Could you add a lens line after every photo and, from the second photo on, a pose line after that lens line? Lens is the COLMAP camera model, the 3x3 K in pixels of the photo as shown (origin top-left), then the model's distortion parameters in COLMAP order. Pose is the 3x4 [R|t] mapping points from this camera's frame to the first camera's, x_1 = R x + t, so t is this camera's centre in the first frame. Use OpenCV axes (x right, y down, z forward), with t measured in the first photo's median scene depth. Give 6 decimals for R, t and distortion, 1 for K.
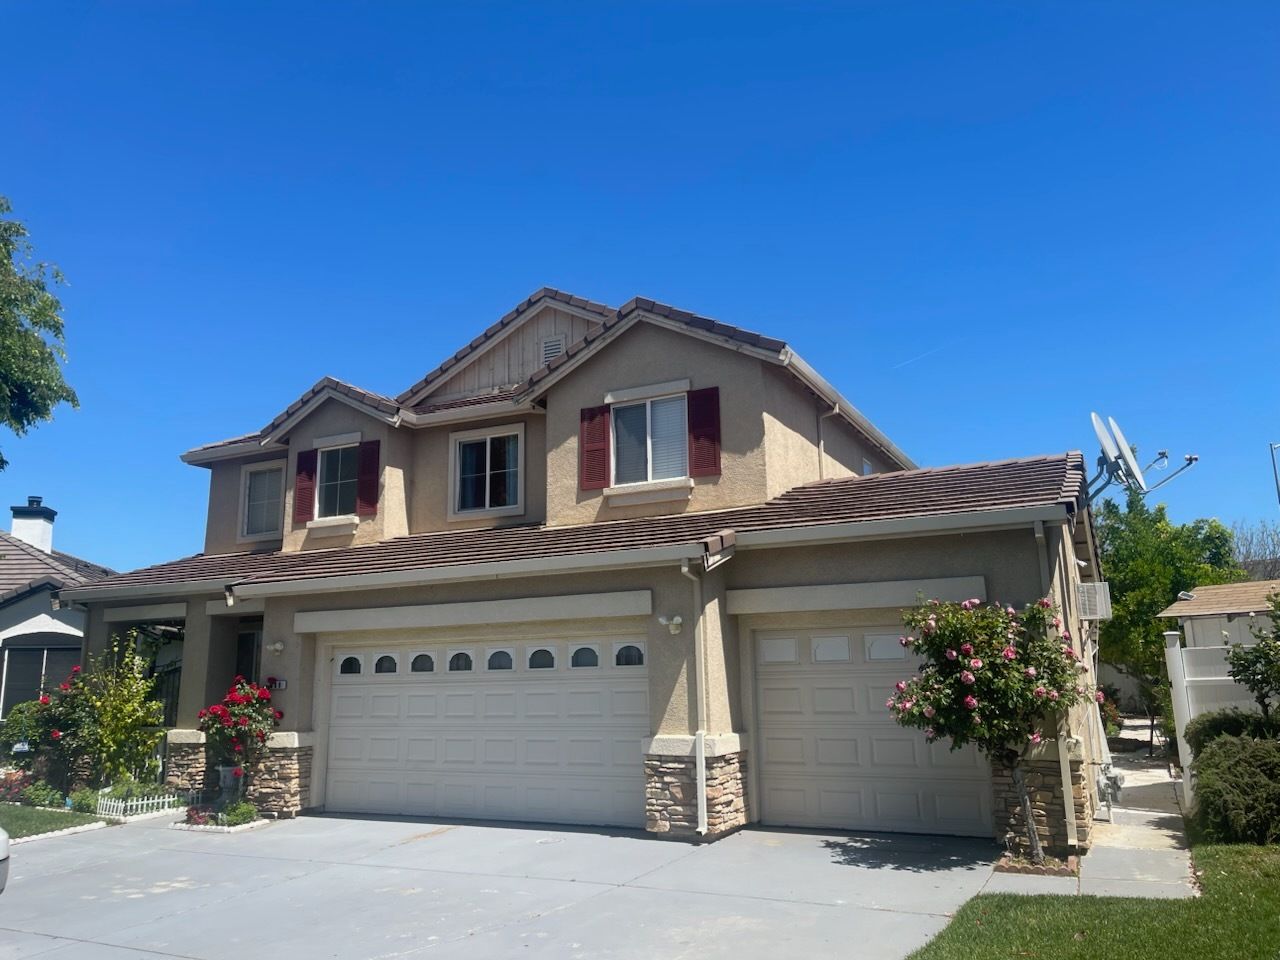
lens RADIAL K [[982.4, 0, 640.0], [0, 982.4, 480.0], [0, 0, 1]] dist [0.046369, 0.000310]
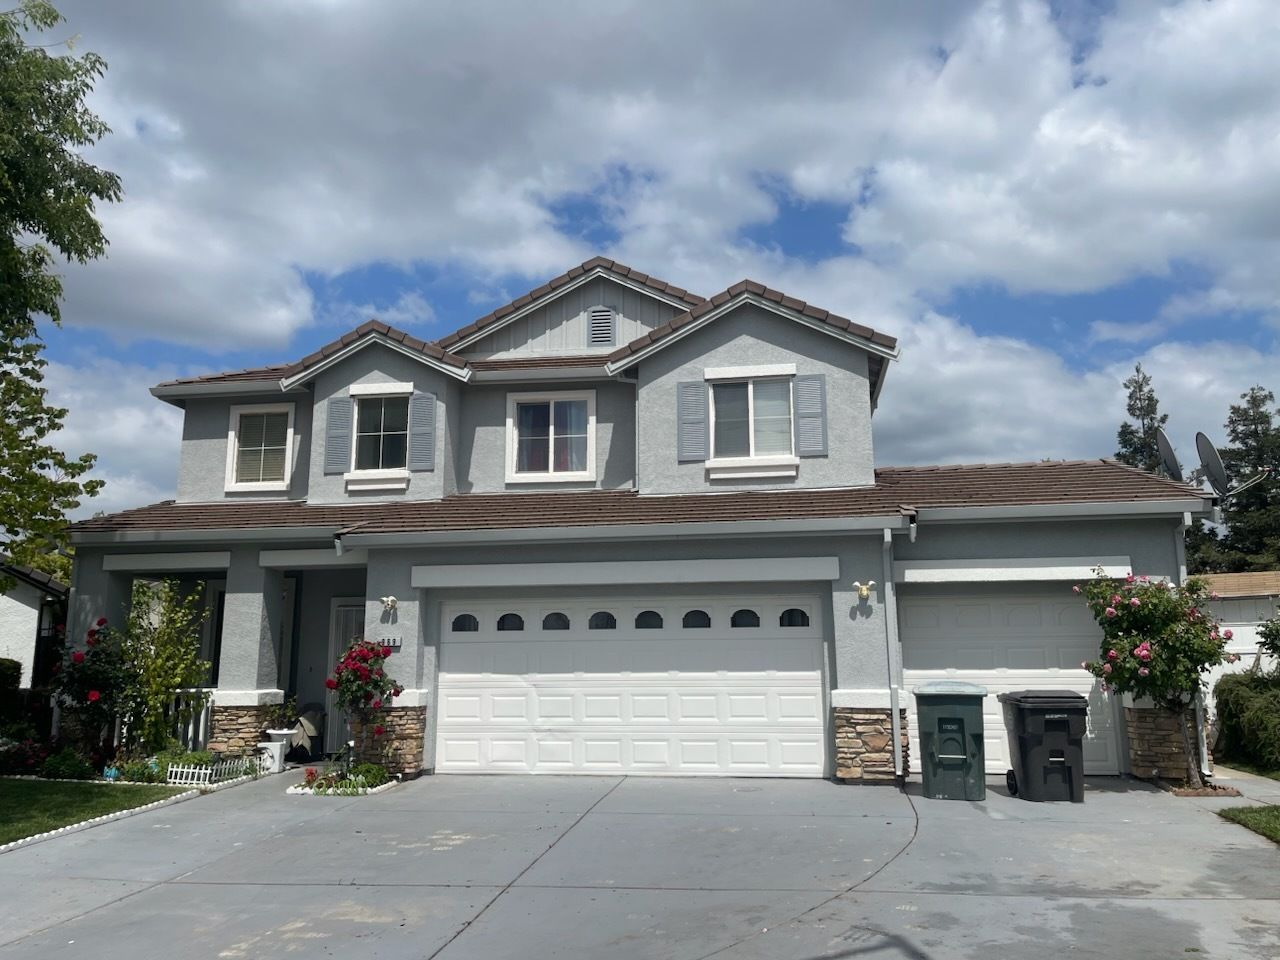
lens RADIAL K [[928.5, 0, 640.3], [0, 928.5, 494.5], [0, 0, 1]] dist [0.057669, 0.001420]
pose [[0.948670, 0.058718, 0.310770, -0.414310], [-0.069643, 0.997279, 0.024166, 0.026193], [-0.308505, -0.044569, 0.950178, 0.075360]]
